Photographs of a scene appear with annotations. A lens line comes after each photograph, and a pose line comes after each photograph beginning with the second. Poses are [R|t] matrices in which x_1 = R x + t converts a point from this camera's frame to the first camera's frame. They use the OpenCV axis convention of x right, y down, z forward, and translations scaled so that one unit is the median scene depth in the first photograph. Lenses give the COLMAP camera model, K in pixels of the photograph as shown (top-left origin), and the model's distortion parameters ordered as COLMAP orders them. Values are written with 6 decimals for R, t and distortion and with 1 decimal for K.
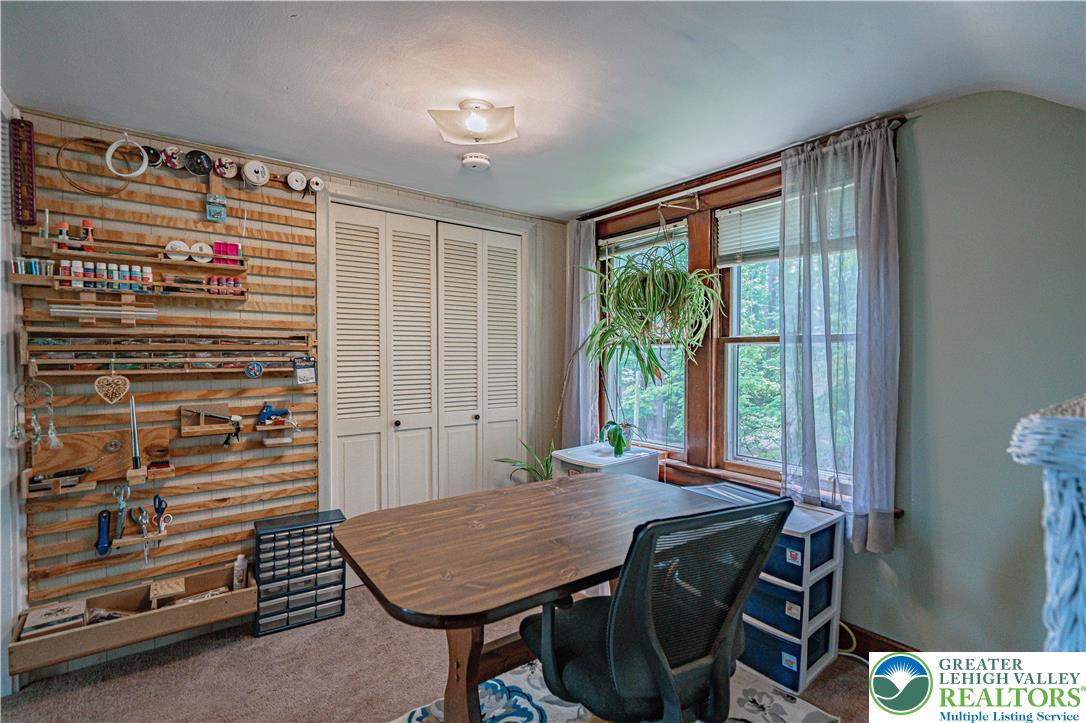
lens RADIAL K [[503.1, 0, 544.0], [0, 503.1, 361.0], [0, 0, 1]] dist [-0.000733, 0.001101]
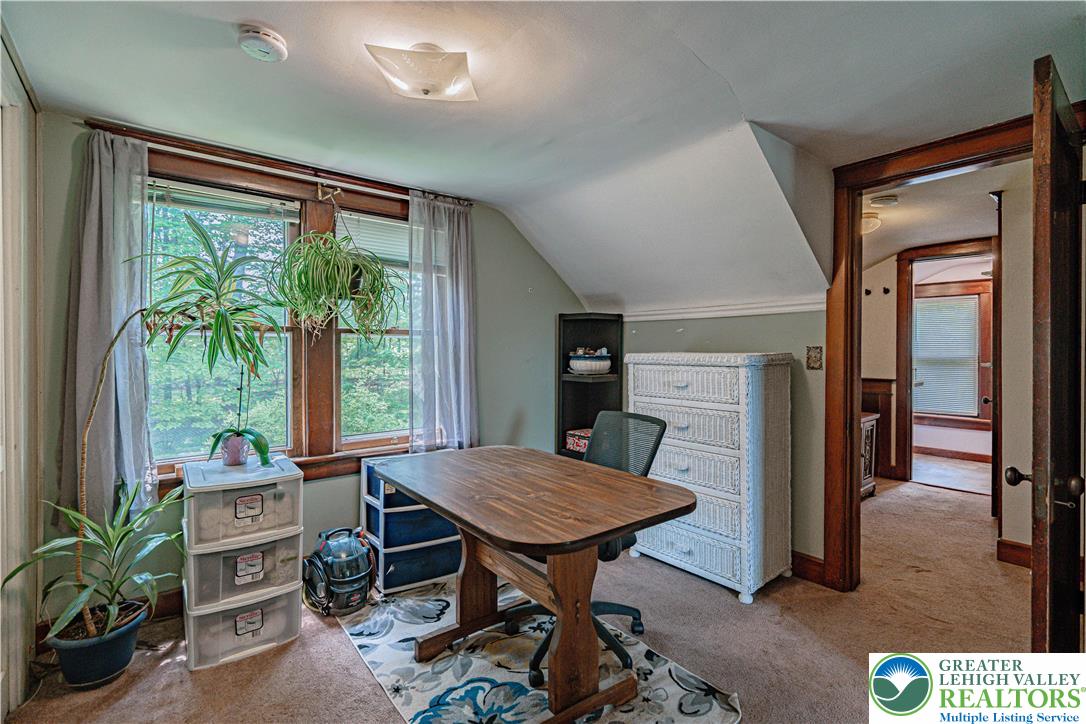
lens RADIAL K [[503.1, 0, 544.5], [0, 503.1, 352.4], [0, 0, 1]] dist [-0.000733, 0.001101]
pose [[-0.027833, -0.006886, 0.999589, -0.856648], [0.015577, 0.999852, 0.007321, 0.003963], [-0.999491, 0.015774, -0.027721, 0.704292]]
